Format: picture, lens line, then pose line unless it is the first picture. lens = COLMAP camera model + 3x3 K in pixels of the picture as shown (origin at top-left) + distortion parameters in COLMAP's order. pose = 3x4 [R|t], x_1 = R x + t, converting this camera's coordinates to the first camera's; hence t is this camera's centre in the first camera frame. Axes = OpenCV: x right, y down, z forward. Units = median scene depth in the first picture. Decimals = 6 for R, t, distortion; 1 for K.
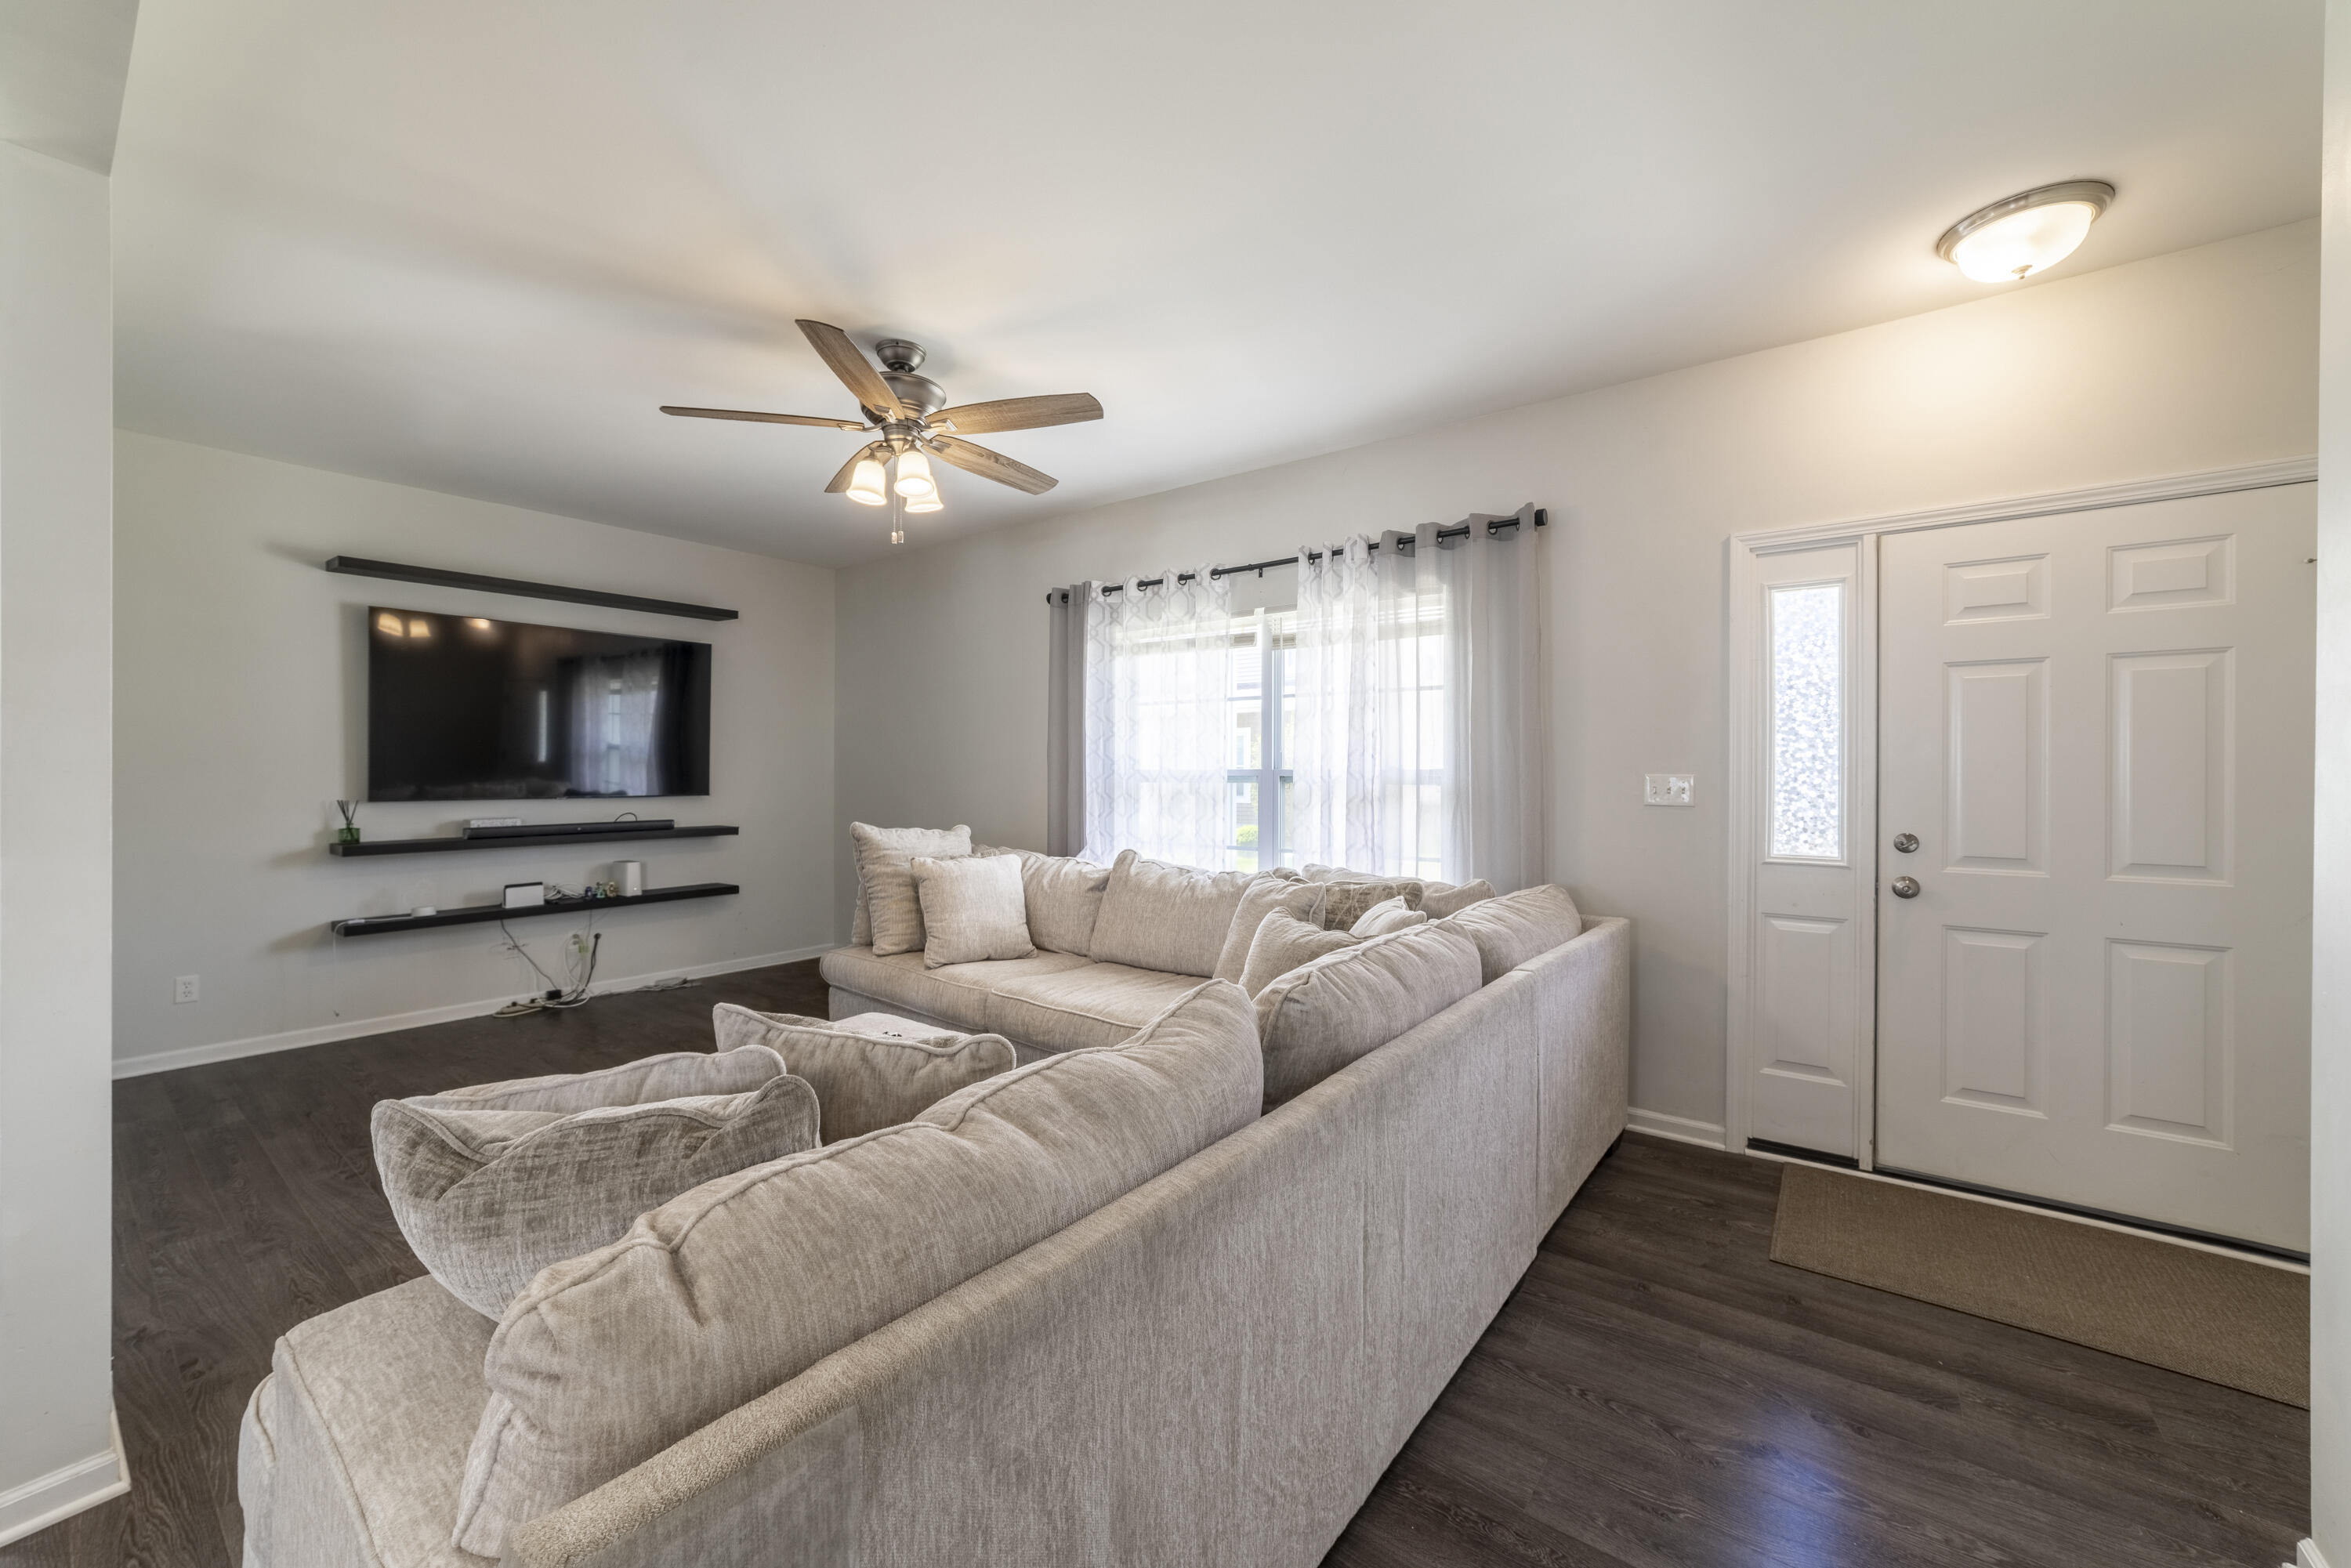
lens RADIAL K [[888.3, 0, 1166.4], [0, 888.3, 778.7], [0, 0, 1]] dist [-0.016723, 0.005425]
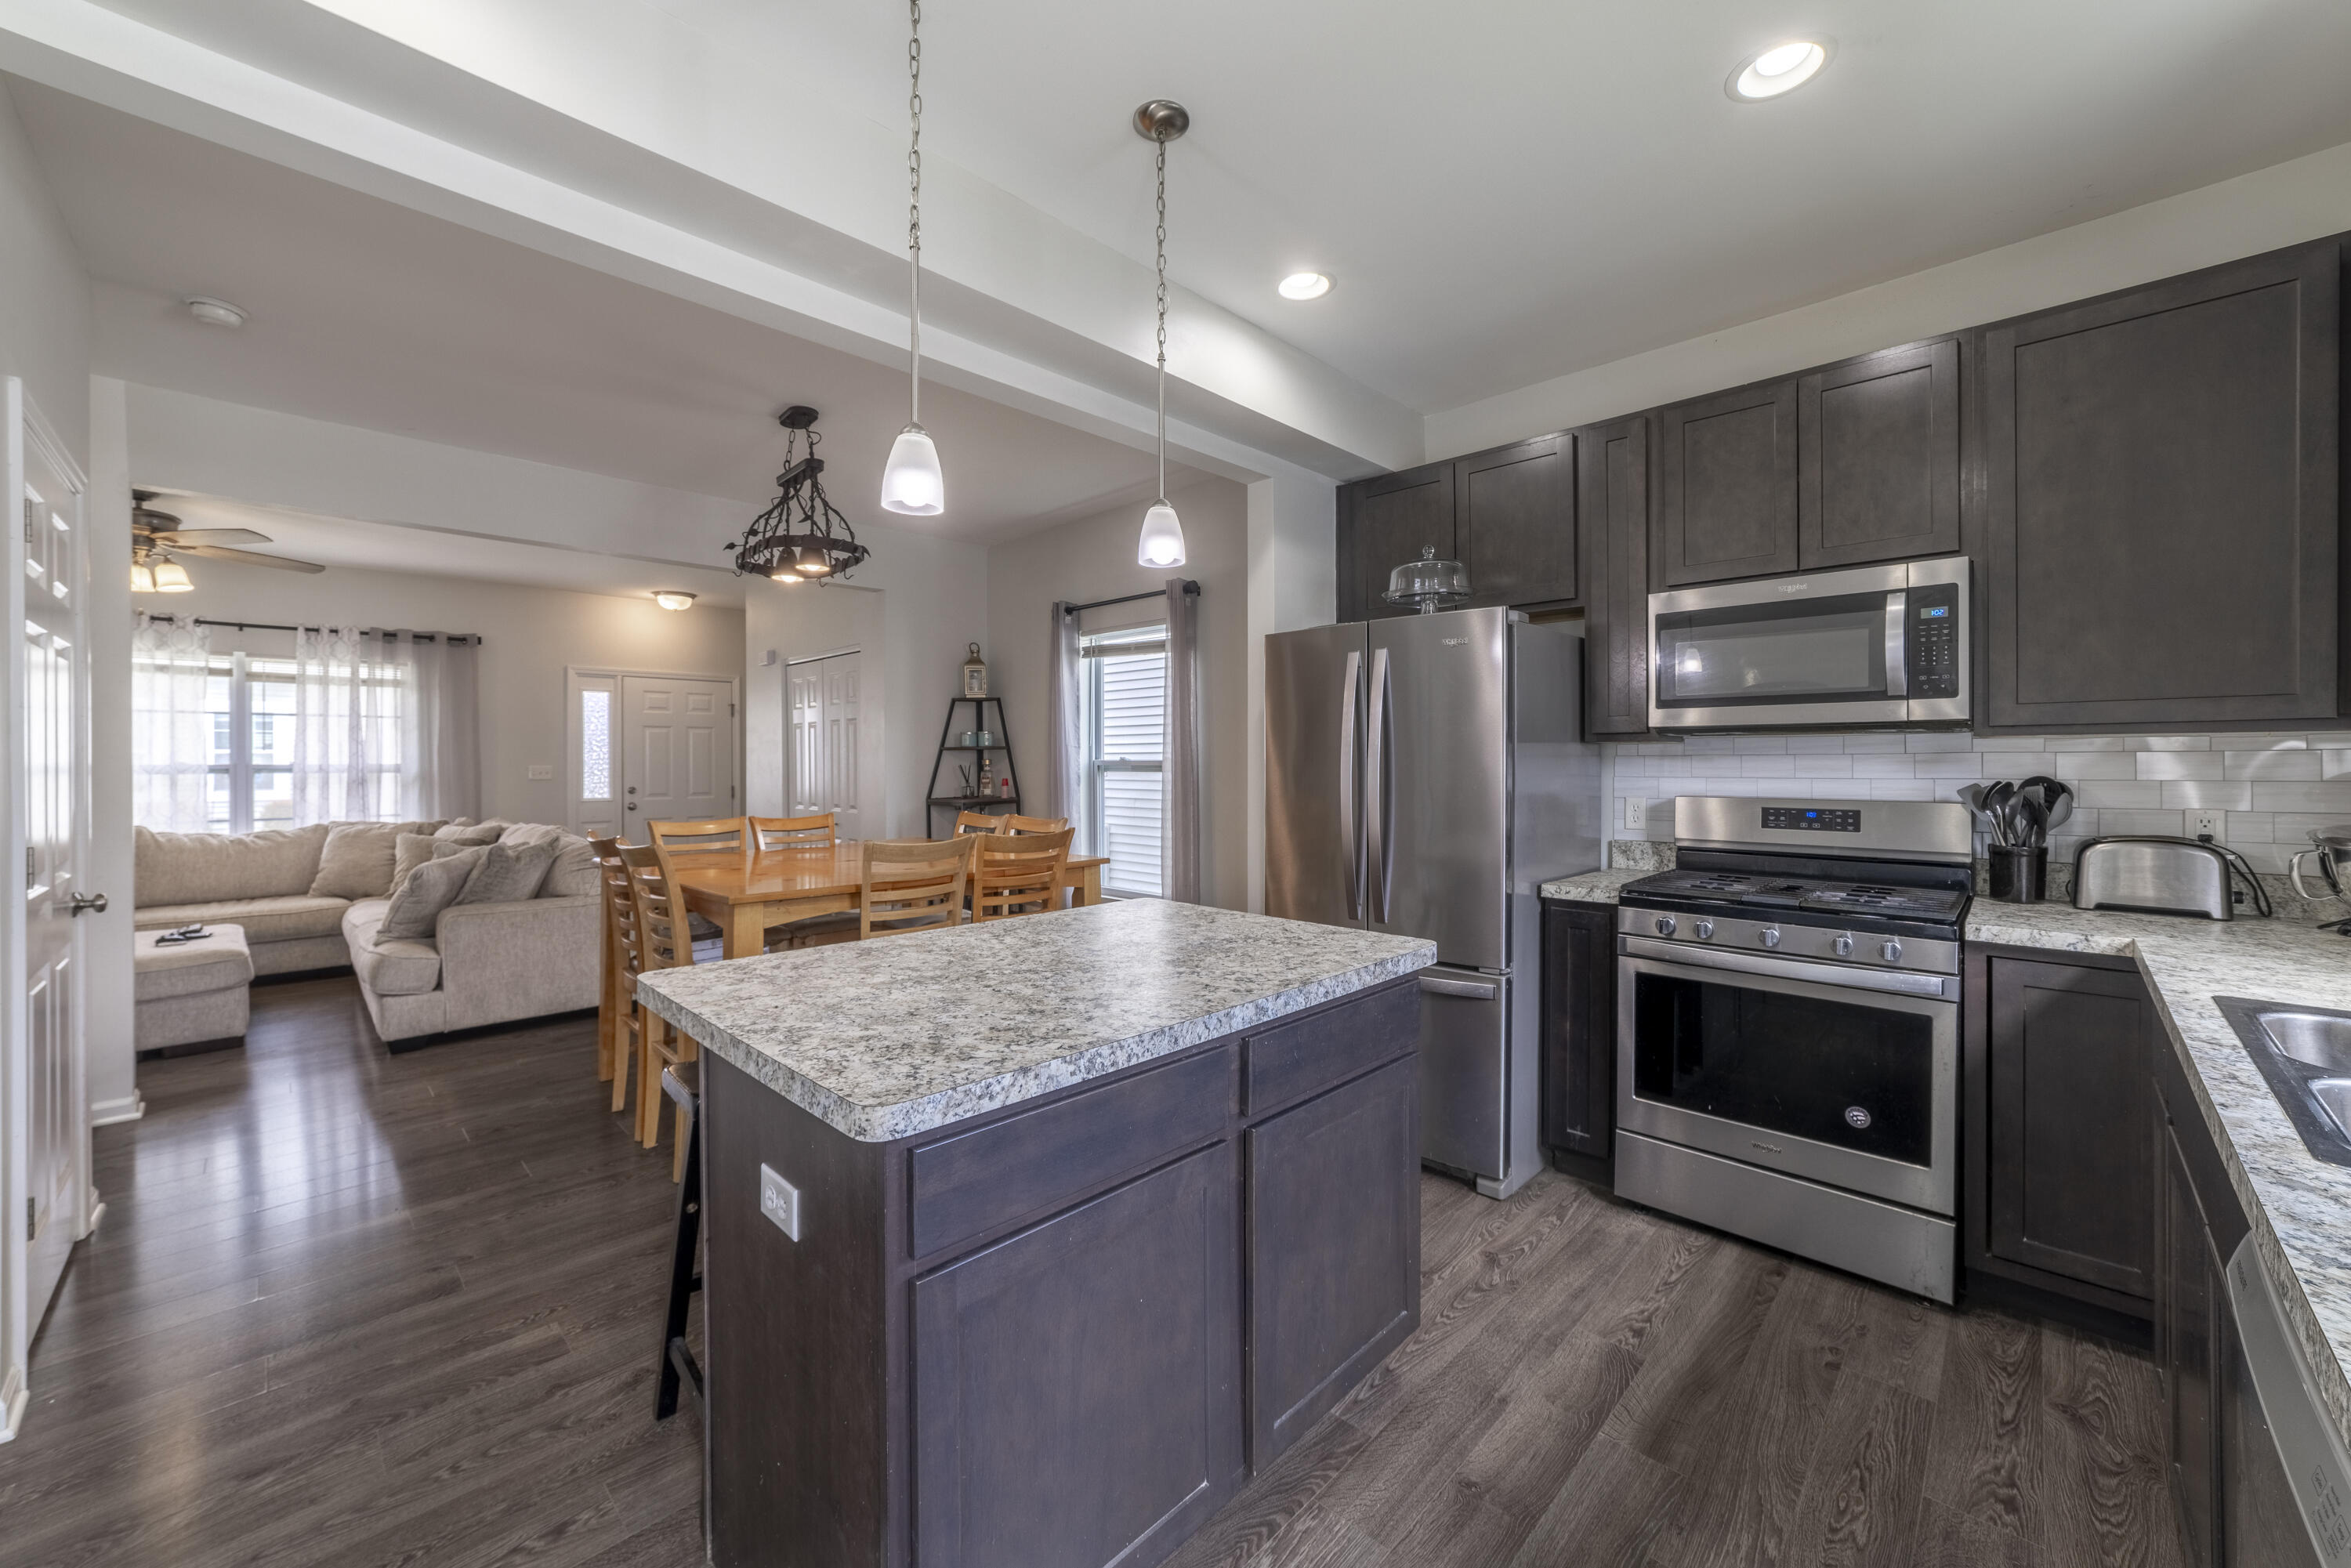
lens RADIAL K [[897.9, 0, 1169.9], [0, 897.9, 762.8], [0, 0, 1]] dist [-0.010829, 0.000166]
pose [[0.114430, -0.004755, 0.993420, -1.522671], [0.010350, 0.999940, 0.003594, -0.004539], [-0.993377, 0.009871, 0.114473, -0.860472]]
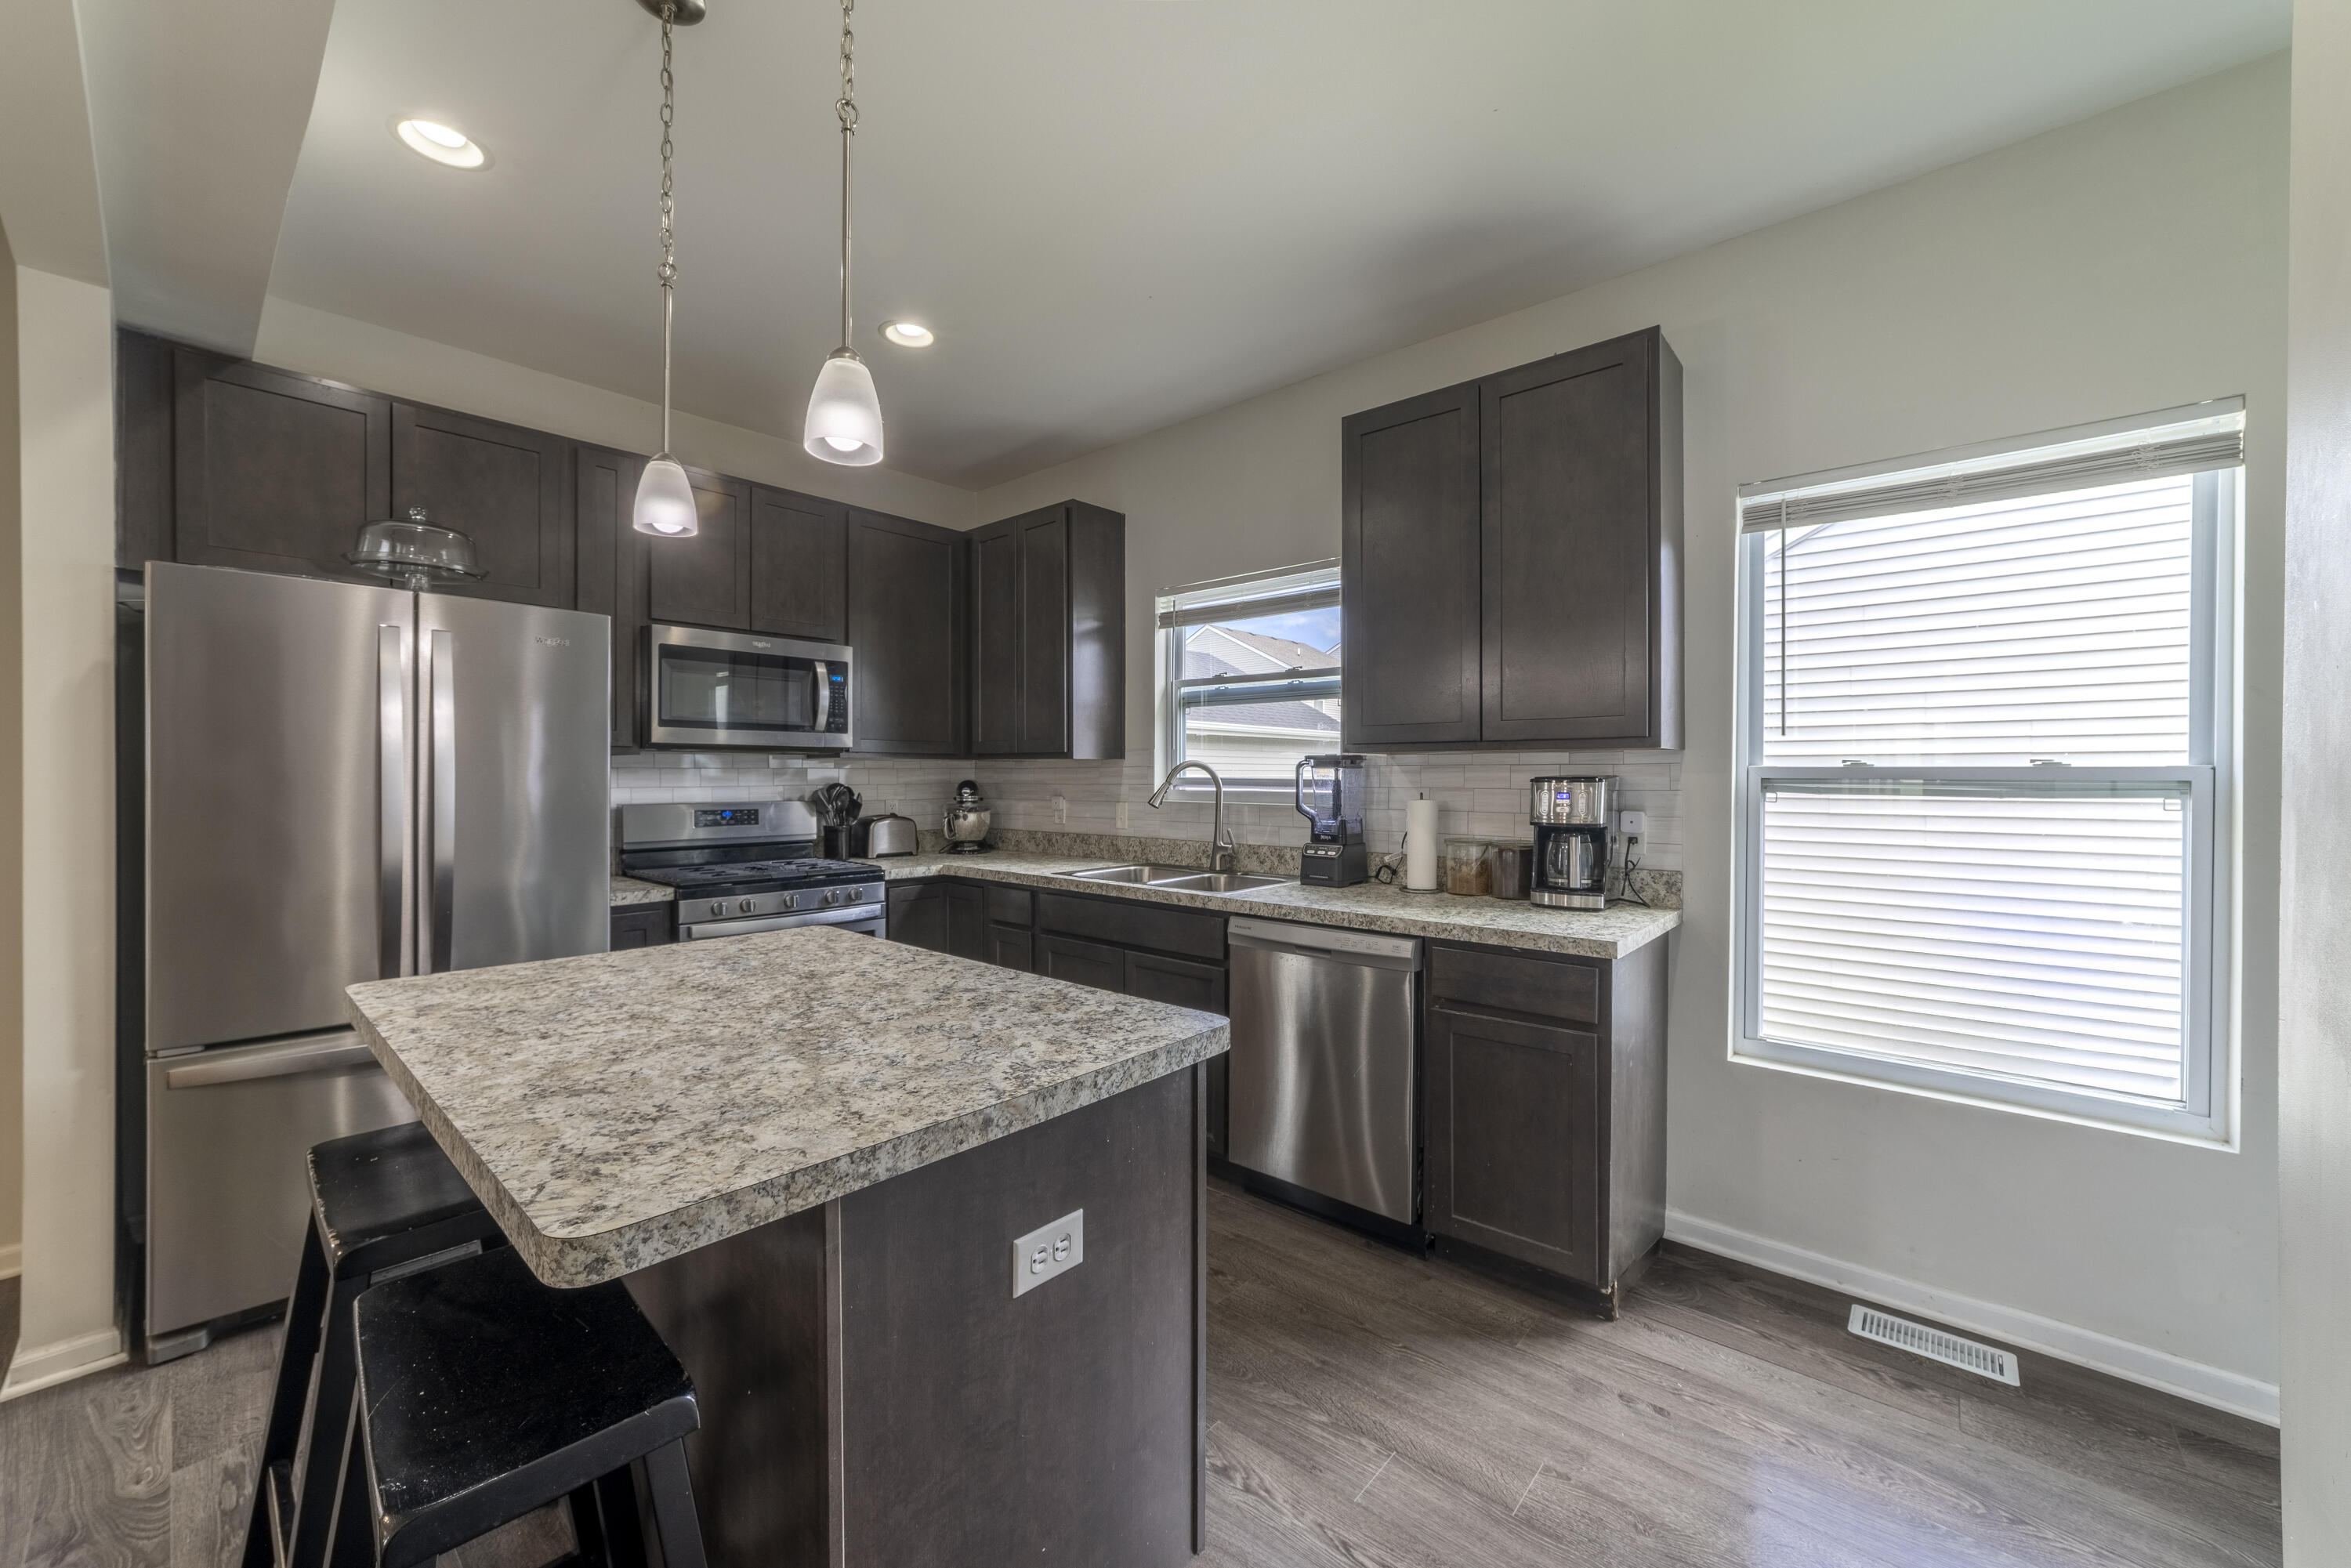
lens RADIAL K [[888.3, 0, 1166.4], [0, 888.3, 778.7], [0, 0, 1]] dist [-0.016723, 0.005425]
pose [[-0.998229, -0.003429, 0.059385, -1.216110], [-0.002738, 0.999928, 0.011725, -0.004379], [-0.059421, 0.011541, -0.998166, -0.290931]]
